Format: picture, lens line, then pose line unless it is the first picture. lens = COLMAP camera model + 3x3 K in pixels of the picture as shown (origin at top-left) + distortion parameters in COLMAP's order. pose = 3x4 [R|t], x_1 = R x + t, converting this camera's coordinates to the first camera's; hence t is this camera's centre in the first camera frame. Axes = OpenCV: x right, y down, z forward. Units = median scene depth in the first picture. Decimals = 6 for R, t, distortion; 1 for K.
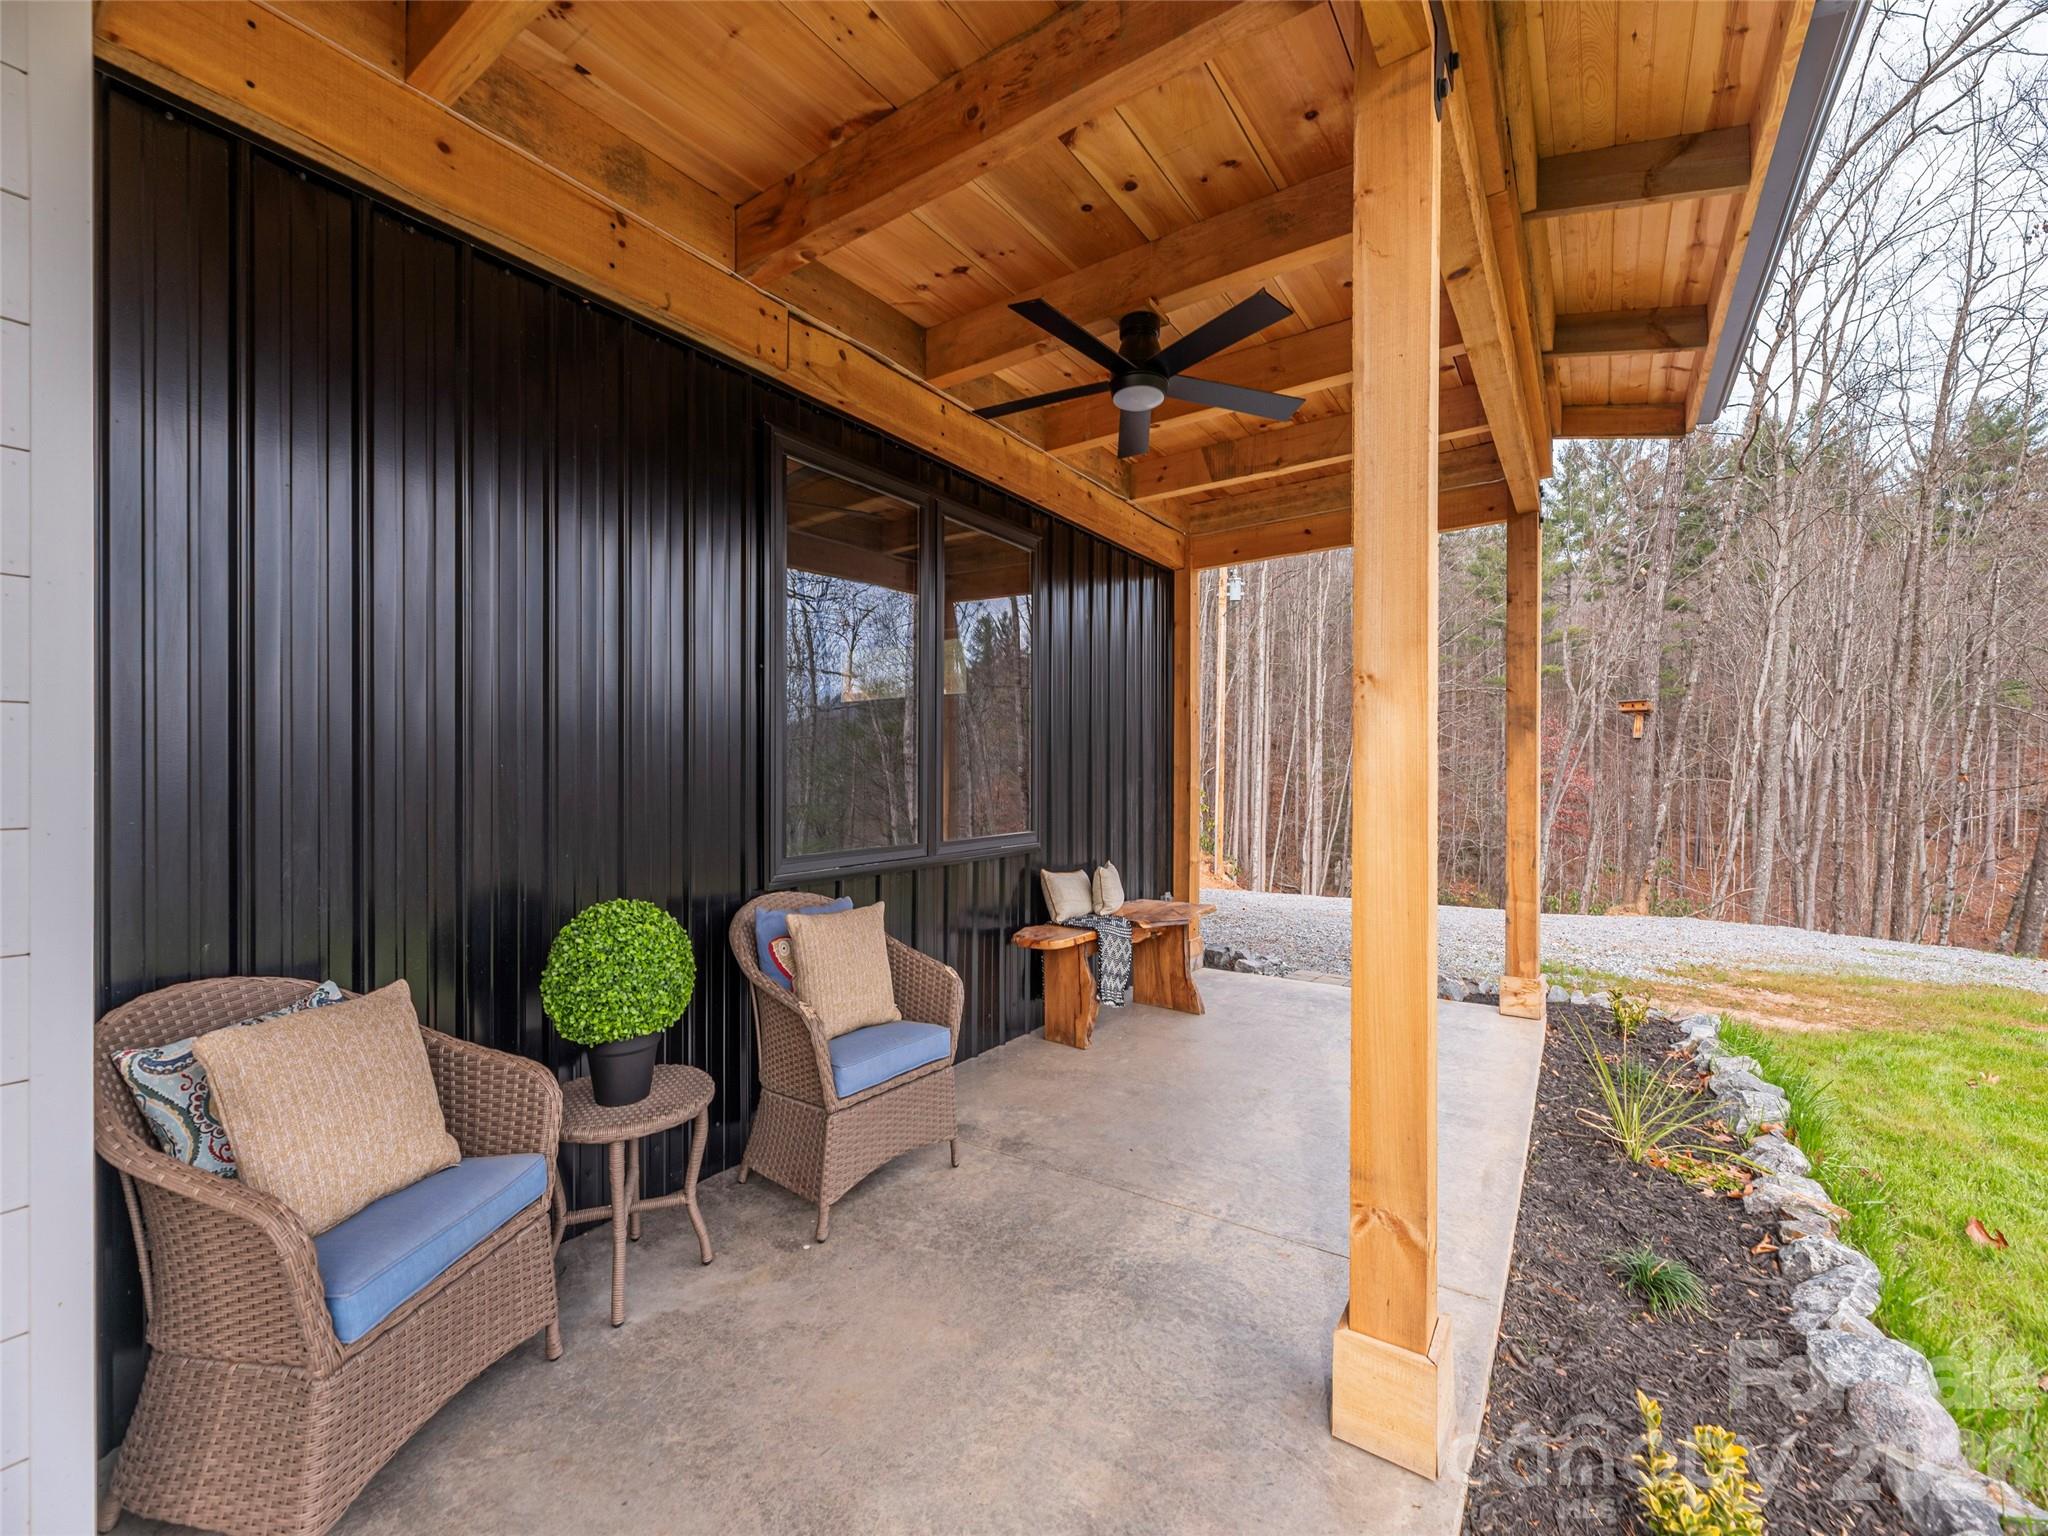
lens RADIAL K [[834.7, 0, 1022.0], [0, 834.7, 770.5], [0, 0, 1]] dist [-0.002165, 0.000726]
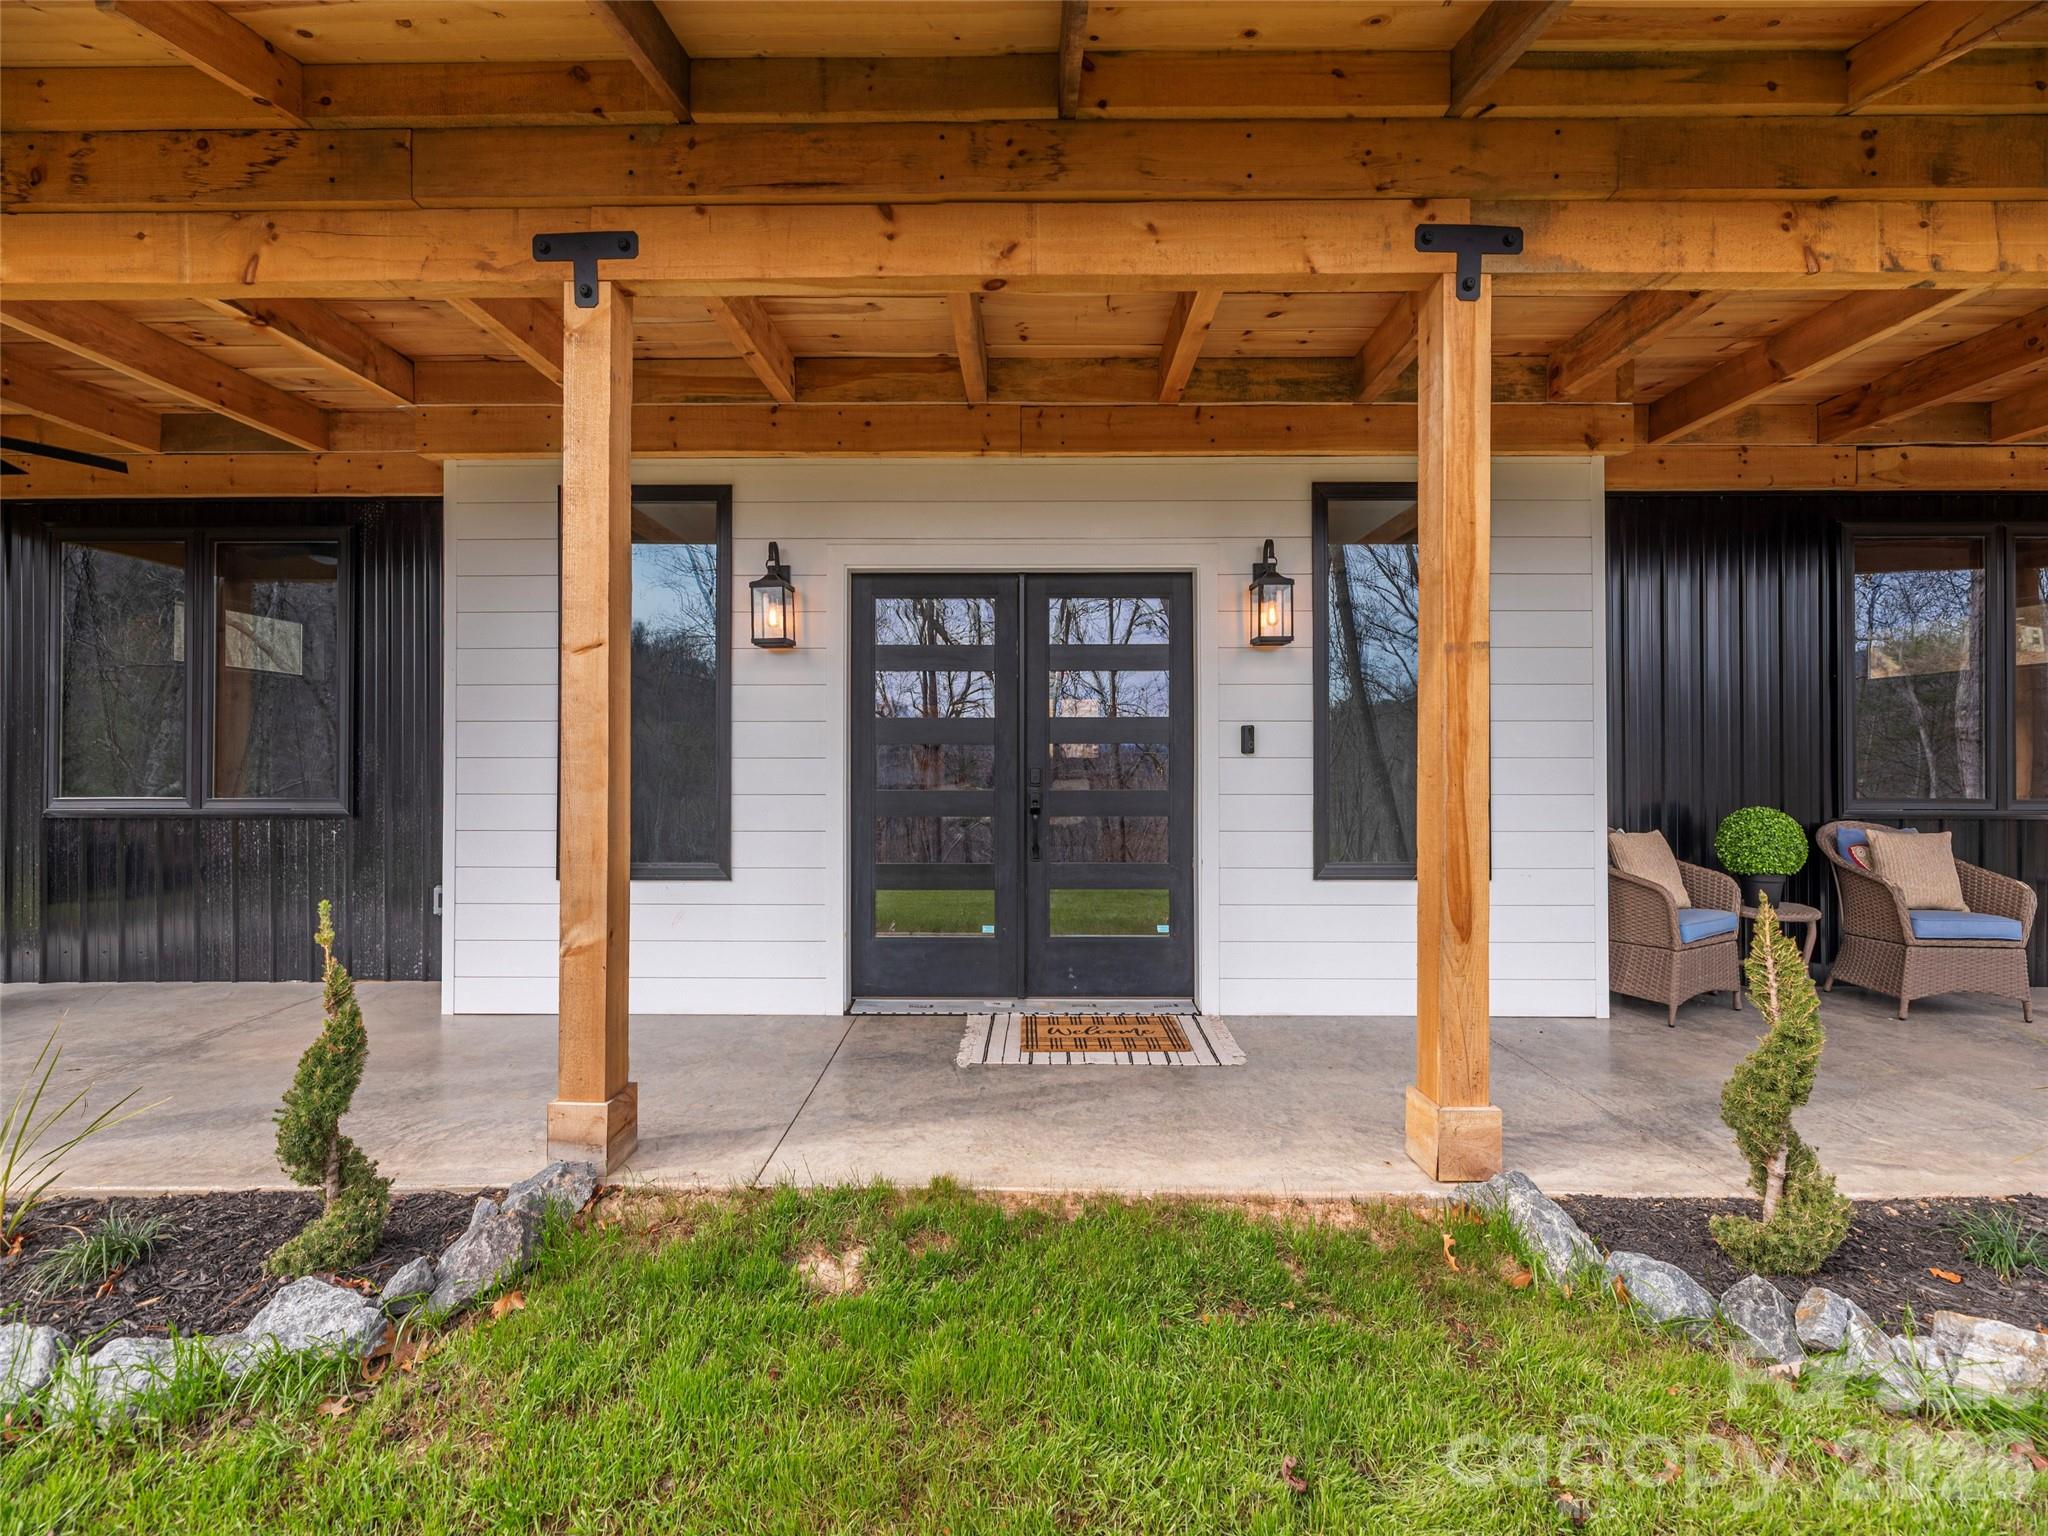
lens RADIAL K [[834.7, 0, 1026.1], [0, 834.7, 744.2], [0, 0, 1]] dist [-0.002165, 0.000726]
pose [[0.558574, -0.006100, -0.829433, 0.153131], [-0.000781, 0.999969, -0.007880, 0.018659], [0.829455, 0.005050, 0.558551, -1.257686]]
